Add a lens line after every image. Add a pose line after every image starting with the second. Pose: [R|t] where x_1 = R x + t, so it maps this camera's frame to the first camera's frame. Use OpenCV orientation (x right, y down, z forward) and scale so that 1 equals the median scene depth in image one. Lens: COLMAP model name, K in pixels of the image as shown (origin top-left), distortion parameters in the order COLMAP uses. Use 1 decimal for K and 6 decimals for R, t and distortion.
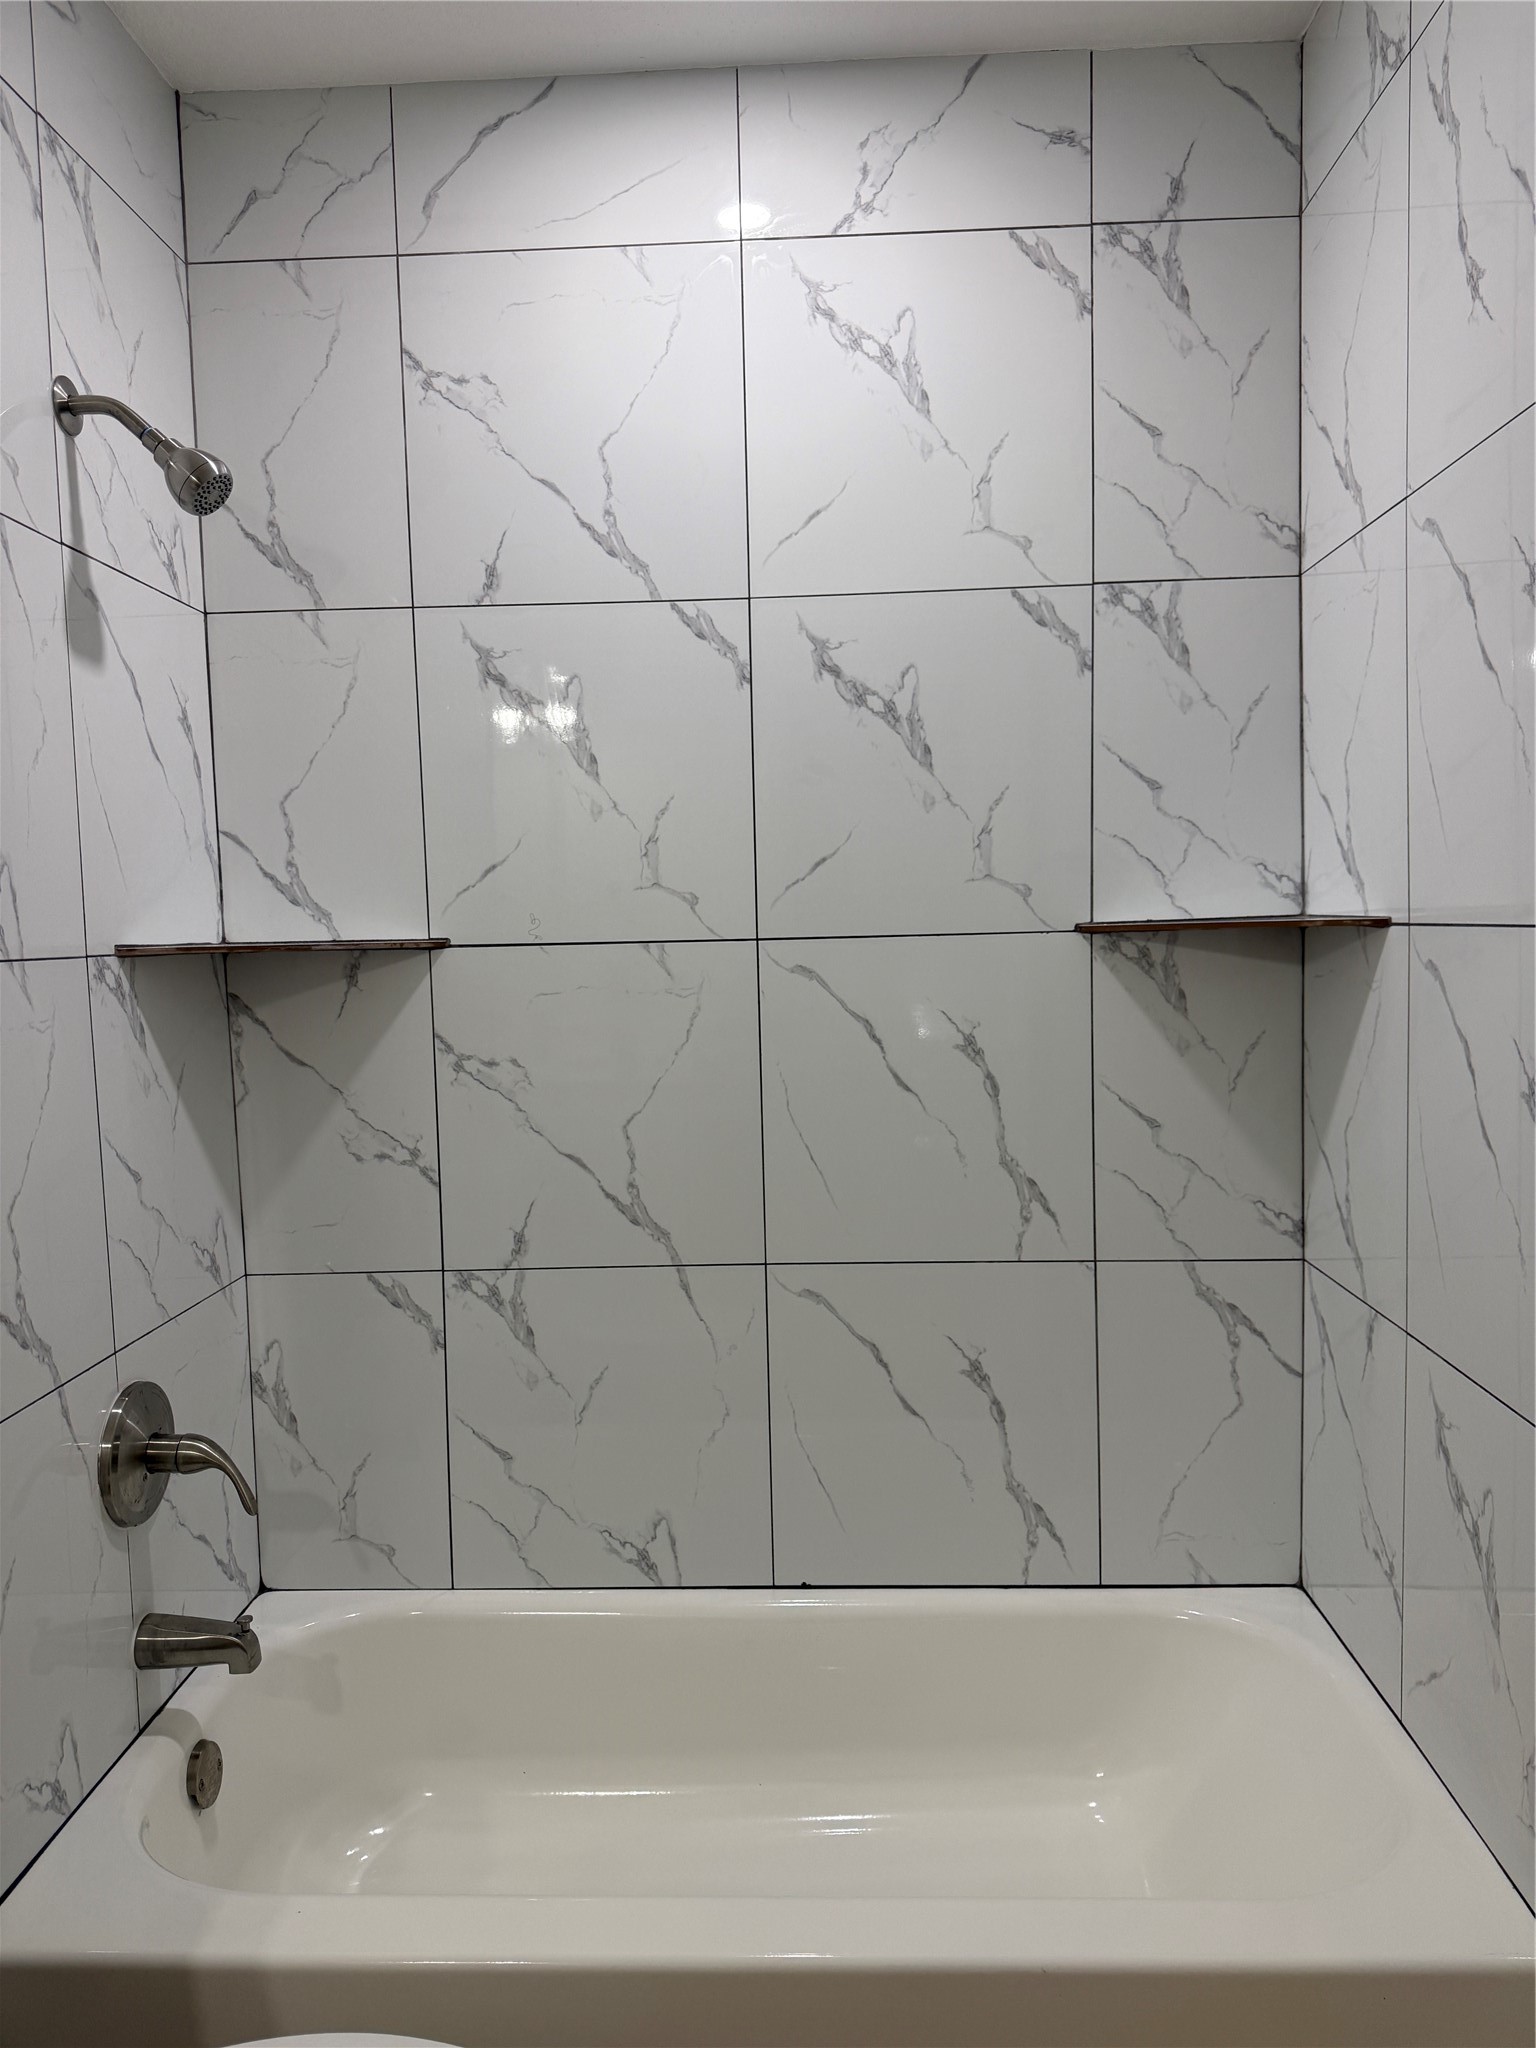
lens RADIAL K [[1452.0, 0, 780.9], [0, 1452.0, 1004.5], [0, 0, 1]] dist [0.061138, -0.082528]
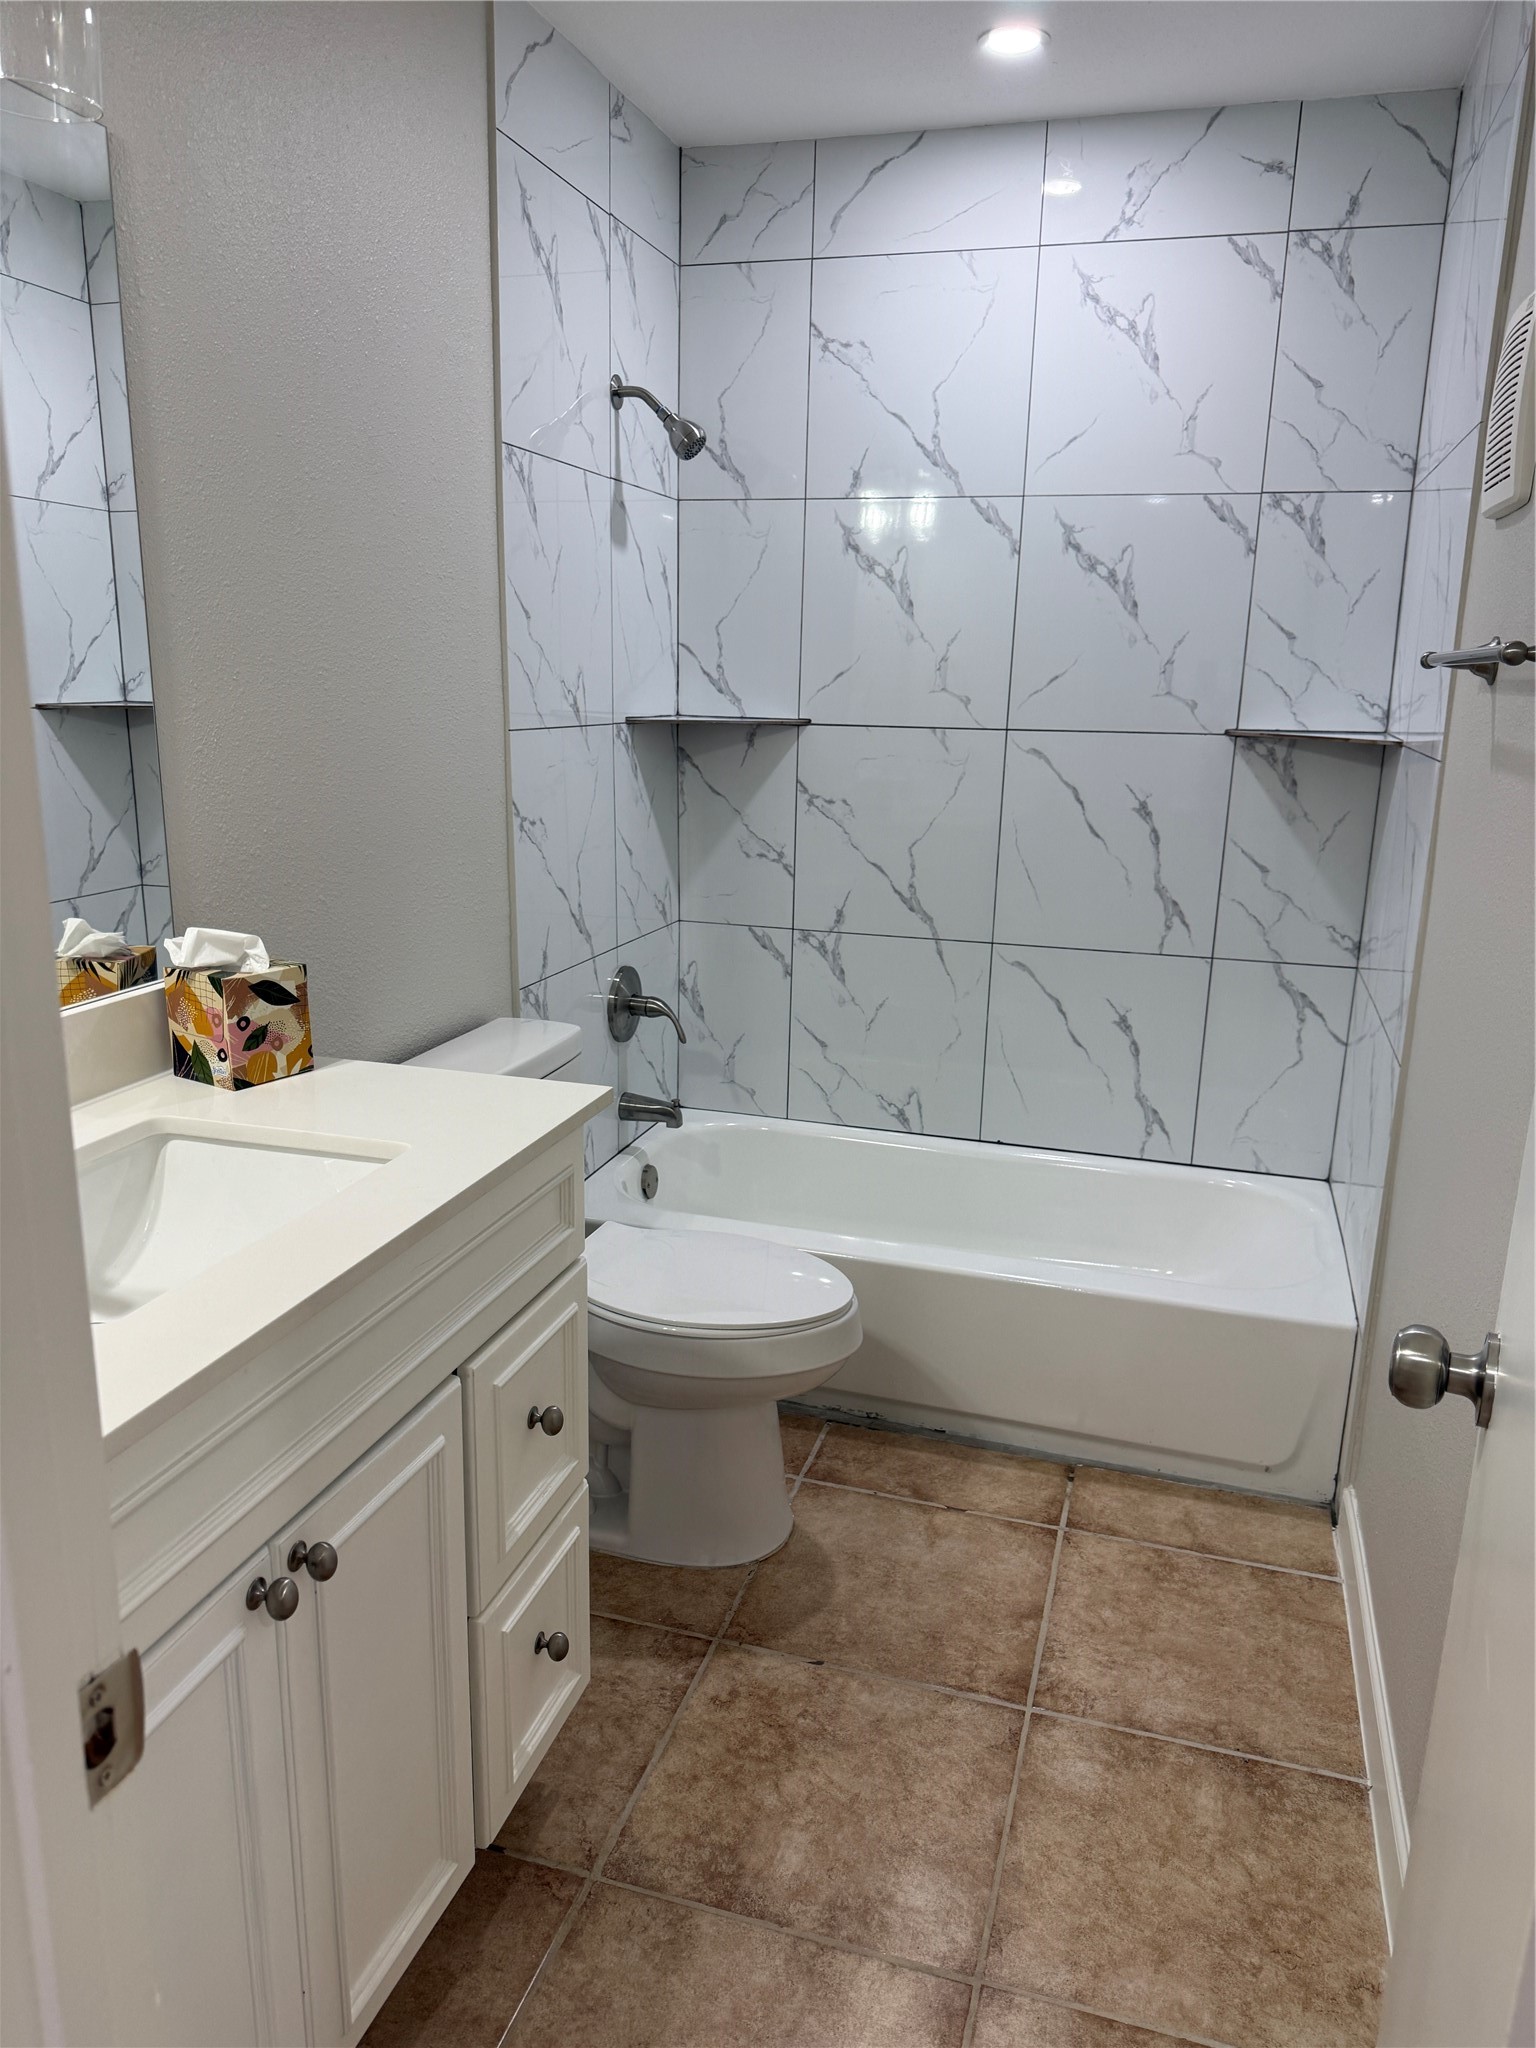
lens RADIAL K [[1452.0, 0, 705.2], [0, 1452.0, 1041.7], [0, 0, 1]] dist [0.061138, -0.082528]
pose [[0.955680, 0.111663, -0.272409, 0.138813], [-0.056435, 0.977605, 0.202742, -0.017660], [0.288947, -0.178383, 0.940579, -0.612179]]
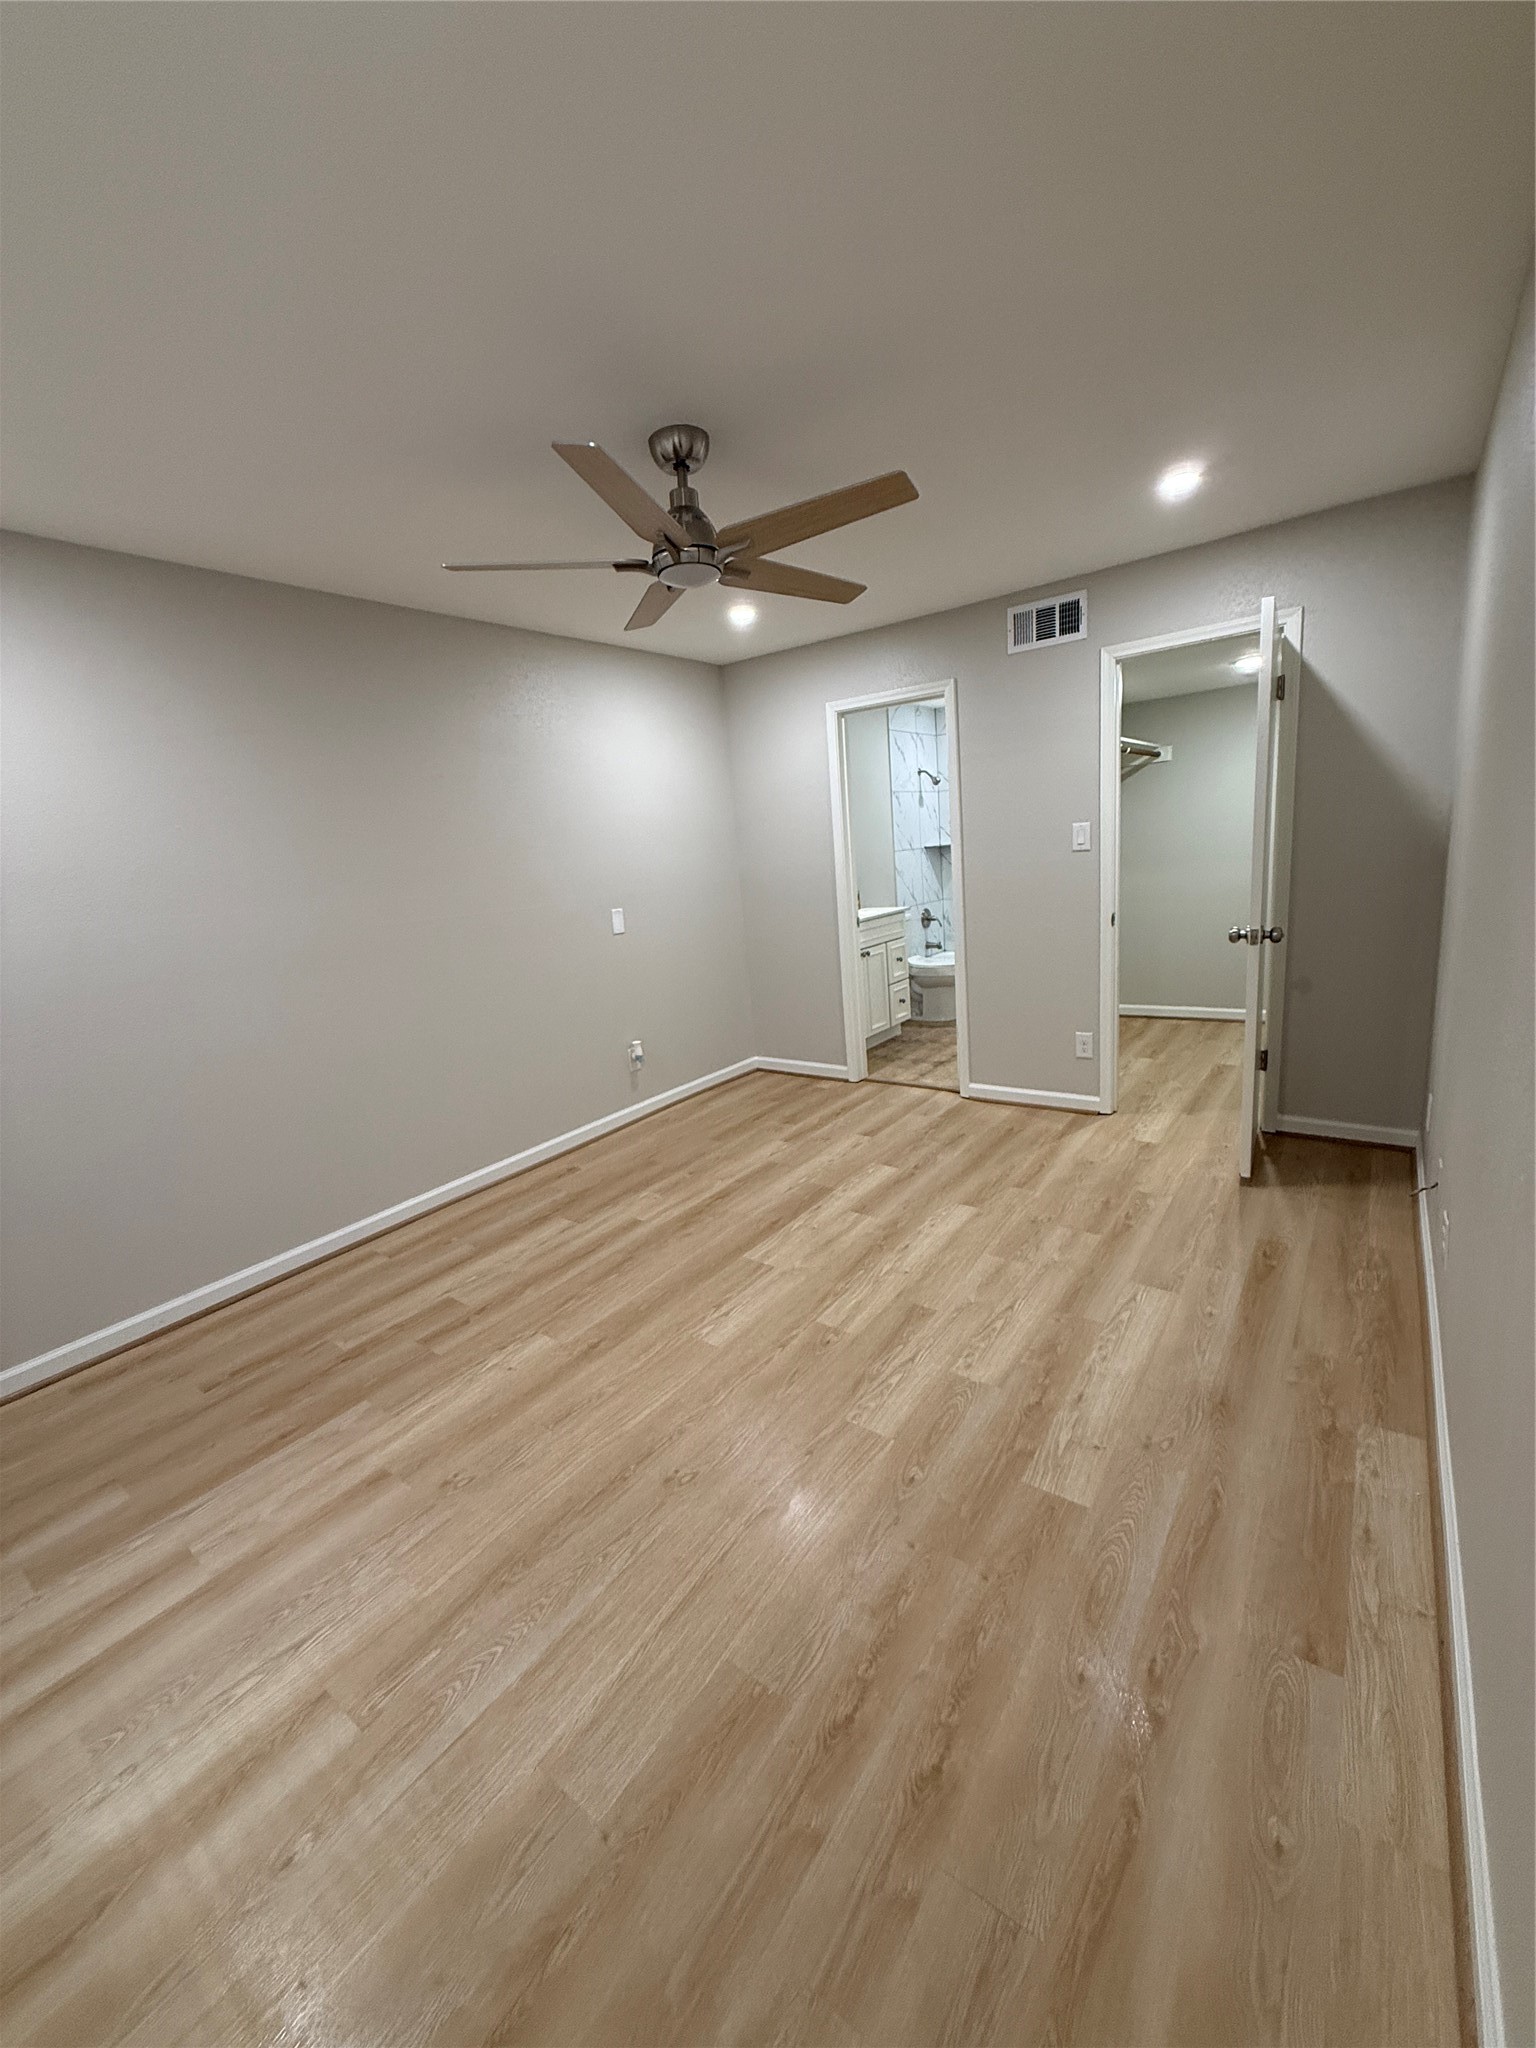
lens RADIAL K [[813.9, 0, 770.5], [0, 813.9, 1032.0], [0, 0, 1]] dist [-0.004633, -0.000033]
pose [[0.818551, 0.098169, -0.565983, 1.153741], [0.021685, 0.979306, 0.201221, 0.026832], [0.574024, -0.176983, 0.799483, -2.519838]]
